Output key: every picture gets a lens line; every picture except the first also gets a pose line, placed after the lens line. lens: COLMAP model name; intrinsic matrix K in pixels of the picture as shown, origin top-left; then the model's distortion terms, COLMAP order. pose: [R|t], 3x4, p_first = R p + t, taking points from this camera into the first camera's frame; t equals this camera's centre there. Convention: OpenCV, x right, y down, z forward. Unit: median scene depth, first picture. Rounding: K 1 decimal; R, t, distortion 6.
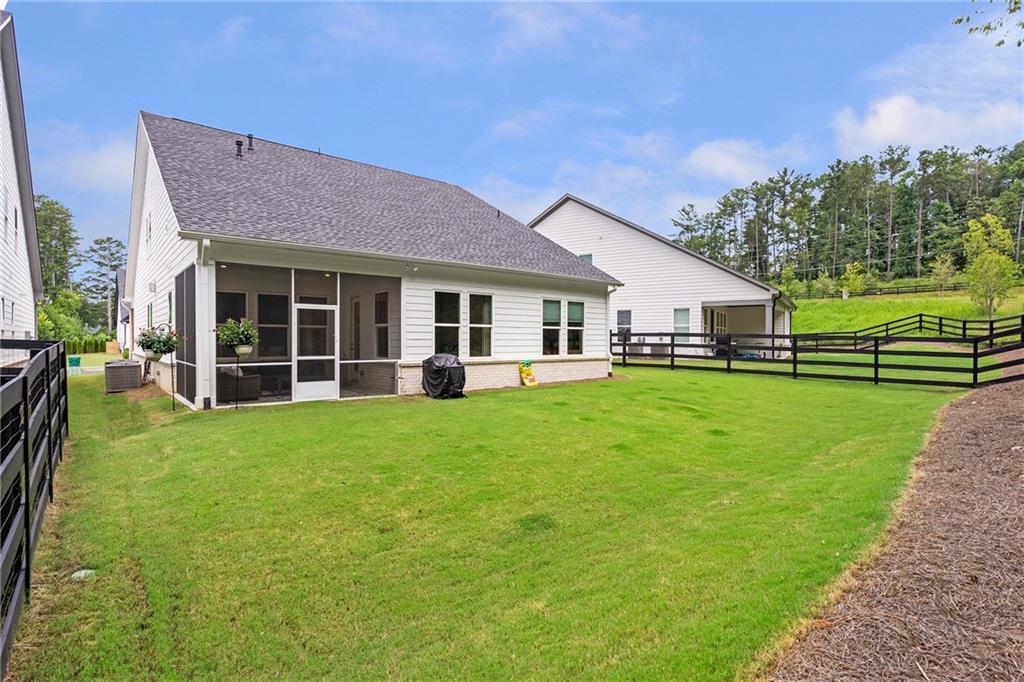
lens RADIAL K [[514.7, 0, 512.0], [0, 514.7, 341.0], [0, 0, 1]] dist [0.000162, 0.000357]
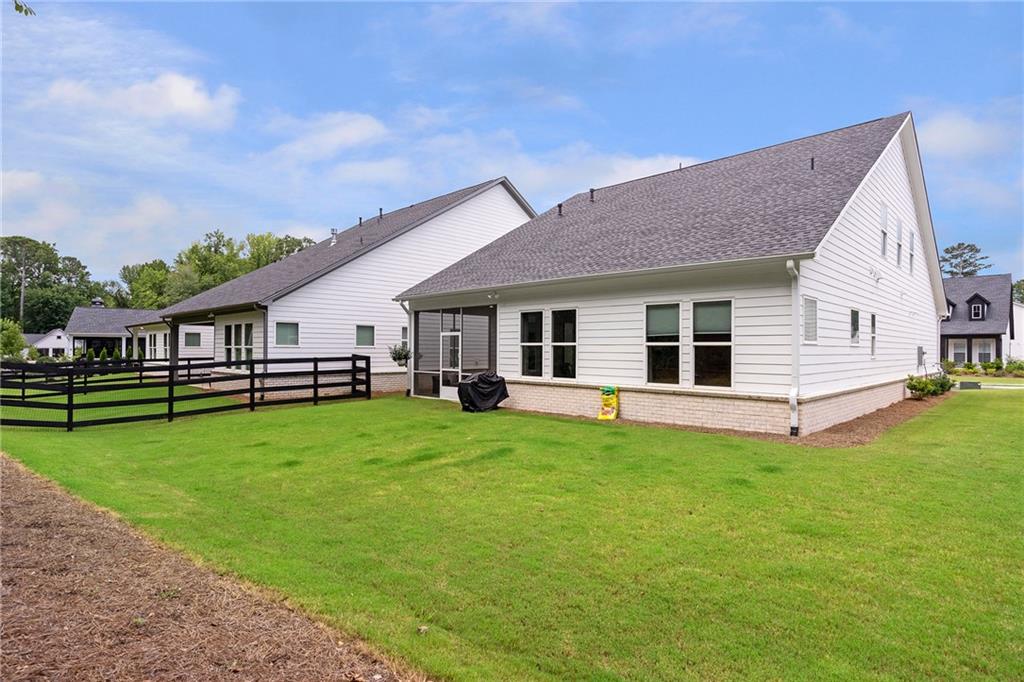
lens RADIAL K [[524.0, 0, 512.0], [0, 524.0, 341.0], [0, 0, 1]] dist [0.002254, 0.000244]
pose [[0.102237, -0.015717, -0.994636, 0.842032], [-0.005567, 0.999850, -0.016371, -0.019068], [0.994745, 0.007211, 0.102134, 0.801999]]
